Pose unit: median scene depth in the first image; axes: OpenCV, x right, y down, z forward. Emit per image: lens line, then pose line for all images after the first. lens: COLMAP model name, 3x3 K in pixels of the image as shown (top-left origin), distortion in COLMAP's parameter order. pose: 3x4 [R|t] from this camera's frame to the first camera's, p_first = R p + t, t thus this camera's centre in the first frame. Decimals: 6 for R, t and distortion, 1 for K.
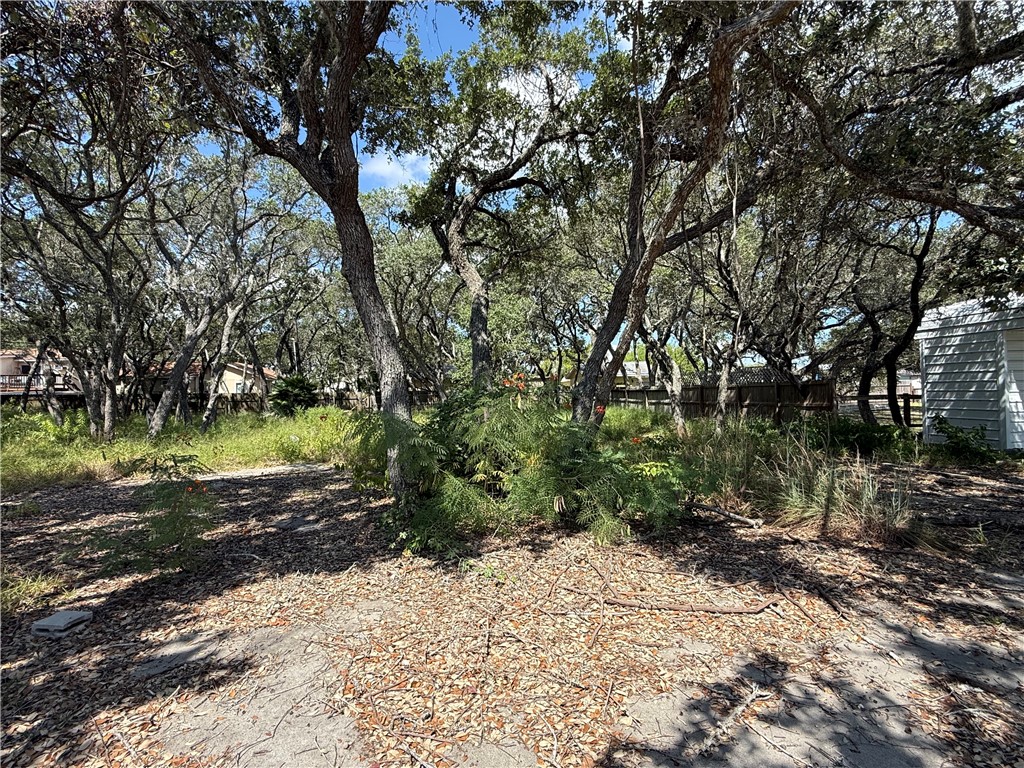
lens RADIAL K [[478.1, 0, 512.5], [0, 478.1, 382.7], [0, 0, 1]] dist [-0.000789, 0.000994]
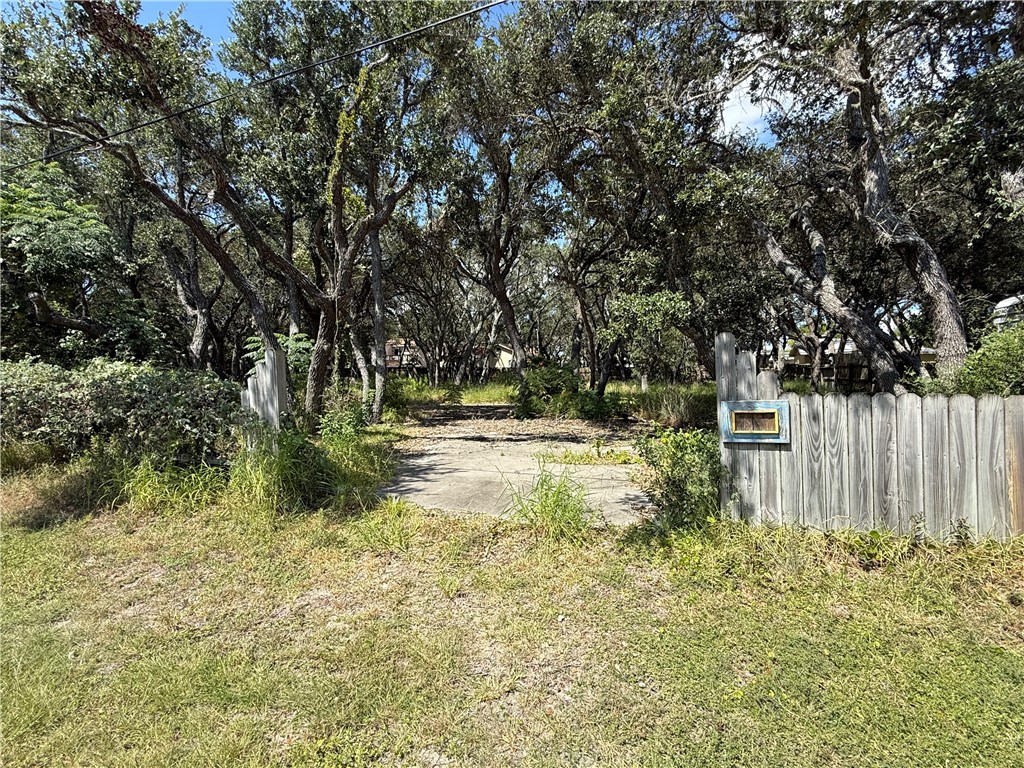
lens RADIAL K [[478.1, 0, 513.7], [0, 478.1, 382.9], [0, 0, 1]] dist [-0.000789, 0.000994]
pose [[0.857517, 0.025739, -0.513811, 0.321020], [0.000392, 0.998715, 0.050685, -0.006474], [0.514455, -0.043665, 0.856405, -0.384620]]
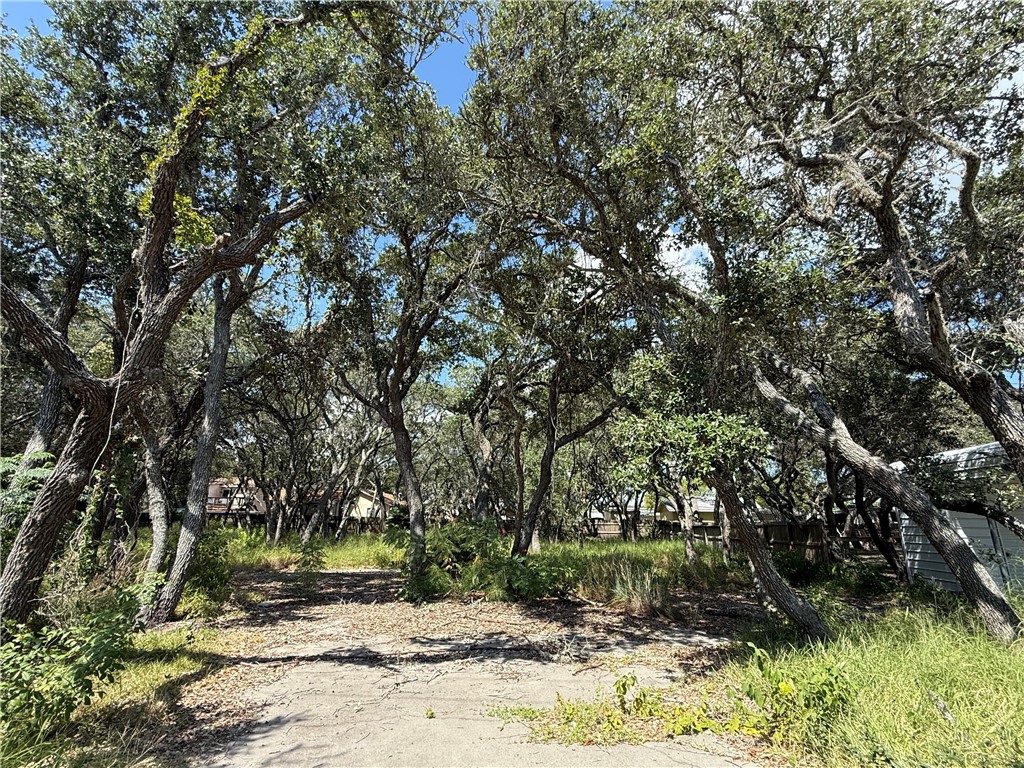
lens RADIAL K [[478.1, 0, 512.1], [0, 478.1, 388.1], [0, 0, 1]] dist [-0.000789, 0.000994]
pose [[0.968452, -0.034314, -0.246828, 0.182815], [-0.028738, 0.968488, -0.247396, -0.008480], [0.247539, 0.246684, 0.936948, -0.246547]]
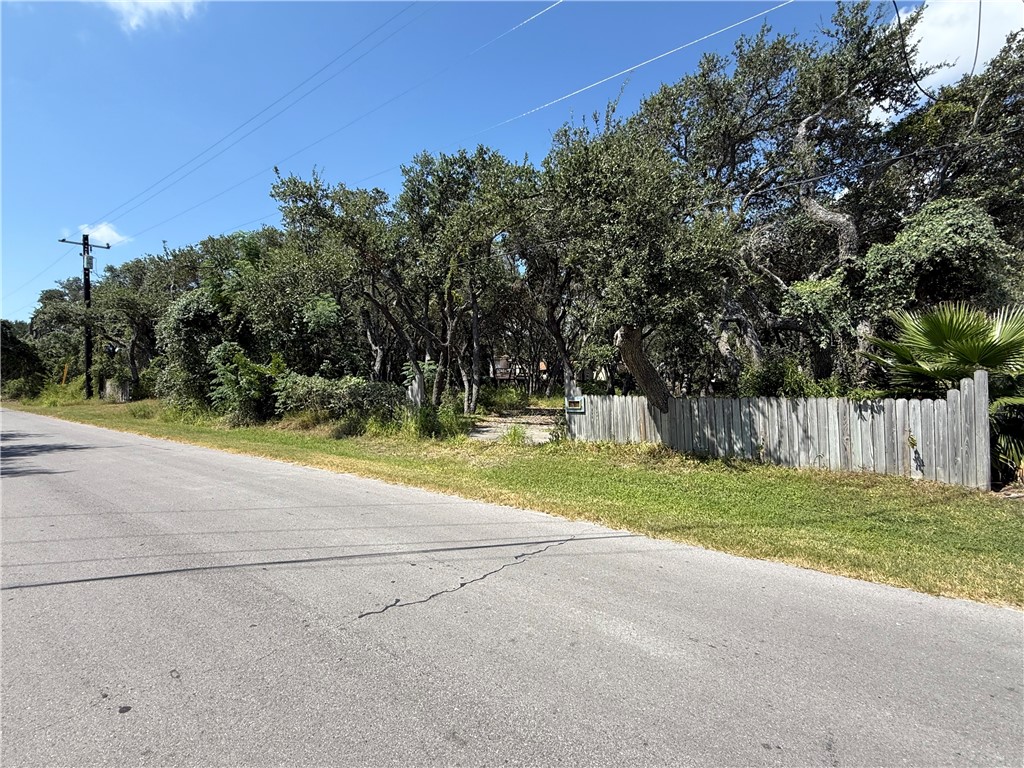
lens RADIAL K [[478.1, 0, 510.0], [0, 478.1, 383.0], [0, 0, 1]] dist [-0.000789, 0.000994]
pose [[0.694929, 0.026118, -0.718604, 0.657259], [-0.009273, 0.999583, 0.027363, -0.019986], [0.719019, -0.012352, 0.694881, -0.611054]]
